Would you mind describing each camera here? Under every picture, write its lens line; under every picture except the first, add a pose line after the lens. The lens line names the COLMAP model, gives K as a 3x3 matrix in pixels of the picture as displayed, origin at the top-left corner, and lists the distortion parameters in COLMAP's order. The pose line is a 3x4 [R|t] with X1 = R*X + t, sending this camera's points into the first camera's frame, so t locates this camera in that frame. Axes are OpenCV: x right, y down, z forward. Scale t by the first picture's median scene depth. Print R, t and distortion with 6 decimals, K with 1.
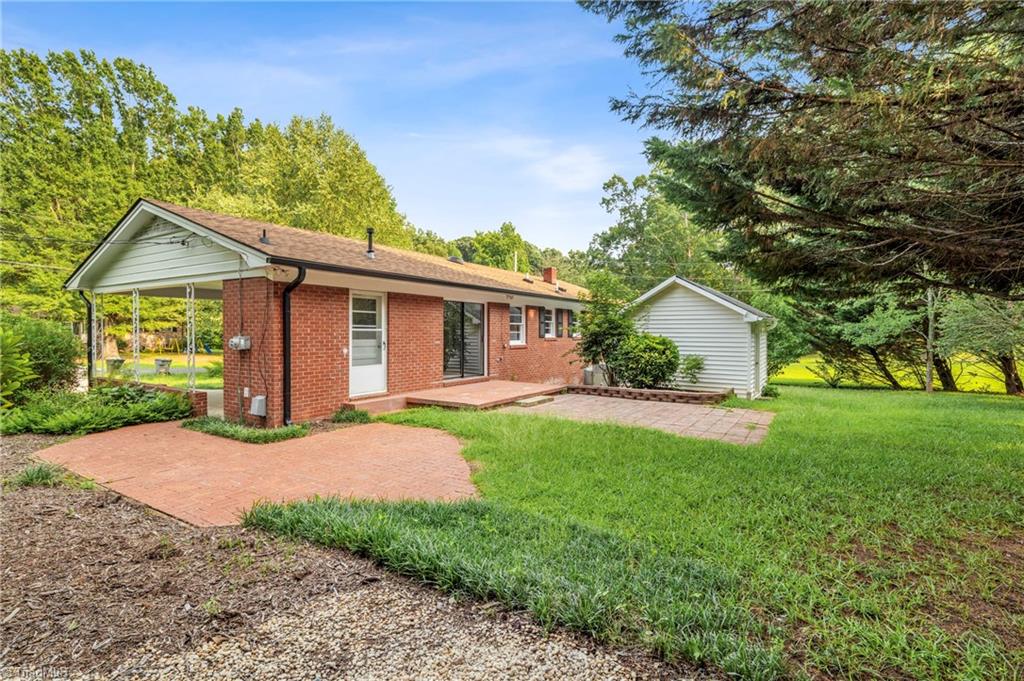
lens RADIAL K [[470.2, 0, 516.3], [0, 470.2, 342.0], [0, 0, 1]] dist [0.002740, 0.000207]
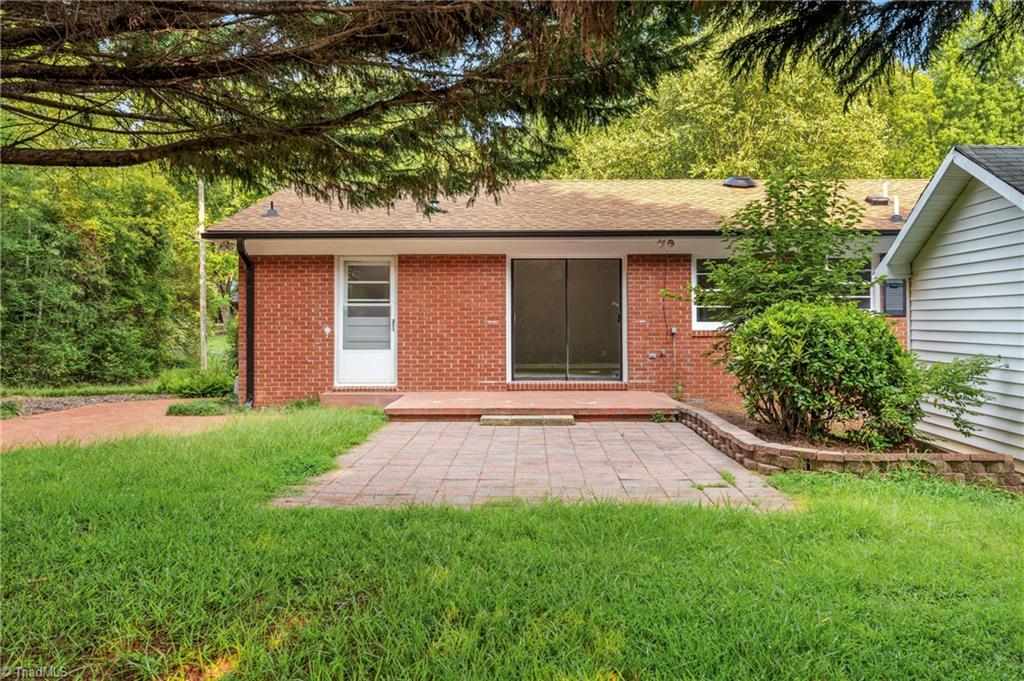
lens RADIAL K [[758.4, 0, 511.9], [0, 758.4, 333.5], [0, 0, 1]] dist [-0.004291, -0.000054]
pose [[0.541539, 0.006782, -0.840648, 0.814391], [-0.012227, 0.999925, 0.000190, 0.017767], [0.840587, 0.010175, 0.541581, 0.464795]]
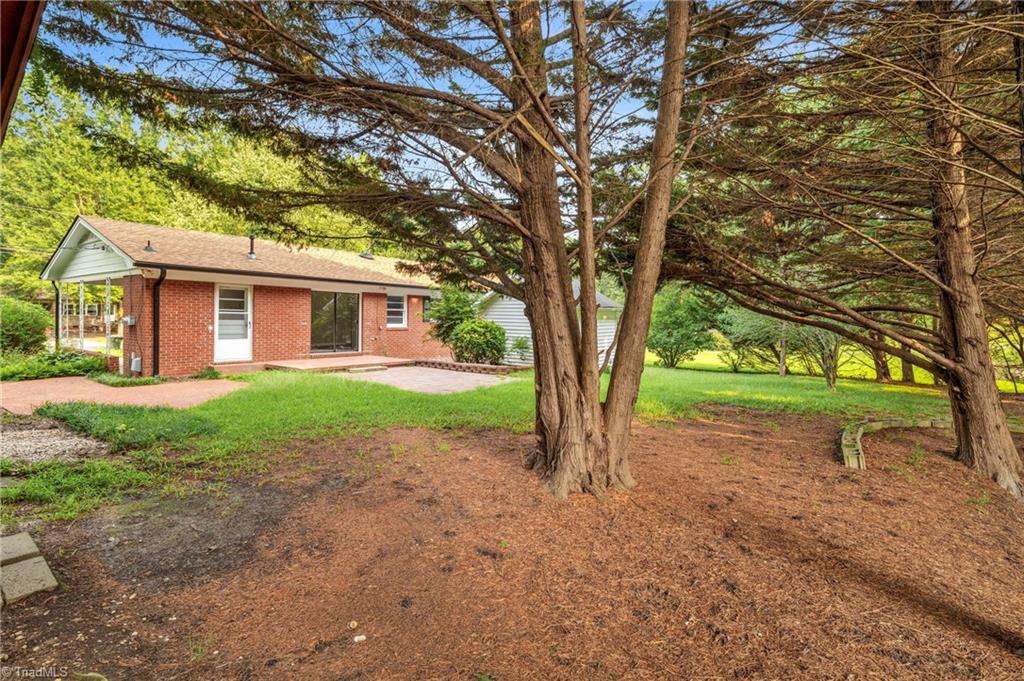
lens RADIAL K [[470.2, 0, 508.1], [0, 470.2, 326.9], [0, 0, 1]] dist [0.002740, 0.000207]
pose [[0.997882, 0.014654, -0.063377, 0.505952], [-0.014906, 0.999883, -0.003497, 0.006949], [0.063318, 0.004434, 0.997984, -0.272149]]
